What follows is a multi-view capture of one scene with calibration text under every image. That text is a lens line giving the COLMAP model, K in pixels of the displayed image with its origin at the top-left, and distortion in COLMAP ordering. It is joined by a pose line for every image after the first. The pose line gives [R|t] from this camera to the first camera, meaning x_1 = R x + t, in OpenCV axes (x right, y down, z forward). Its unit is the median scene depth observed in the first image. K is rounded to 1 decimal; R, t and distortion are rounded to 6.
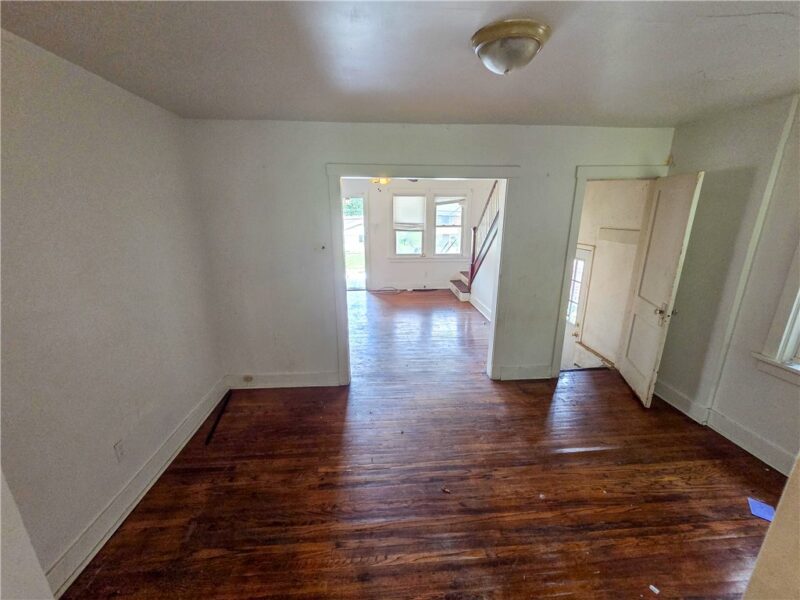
lens RADIAL K [[332.3, 0, 407.3], [0, 332.3, 295.8], [0, 0, 1]] dist [0.008103, 0.000404]
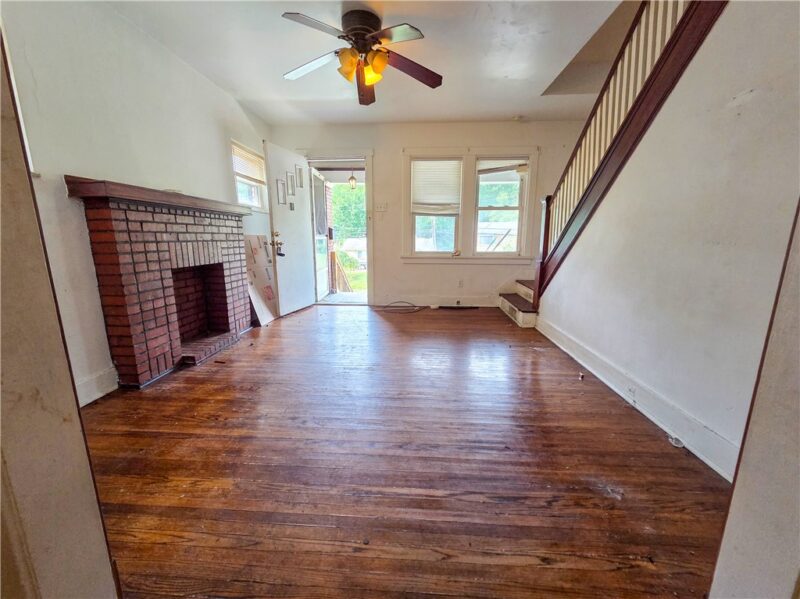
lens RADIAL K [[332.3, 0, 396.5], [0, 332.3, 303.6], [0, 0, 1]] dist [0.008103, 0.000404]
pose [[0.987894, 0.027527, -0.152670, 0.103466], [-0.034218, 0.998558, -0.041373, 0.015701], [0.151310, 0.046096, 0.987411, 1.074082]]
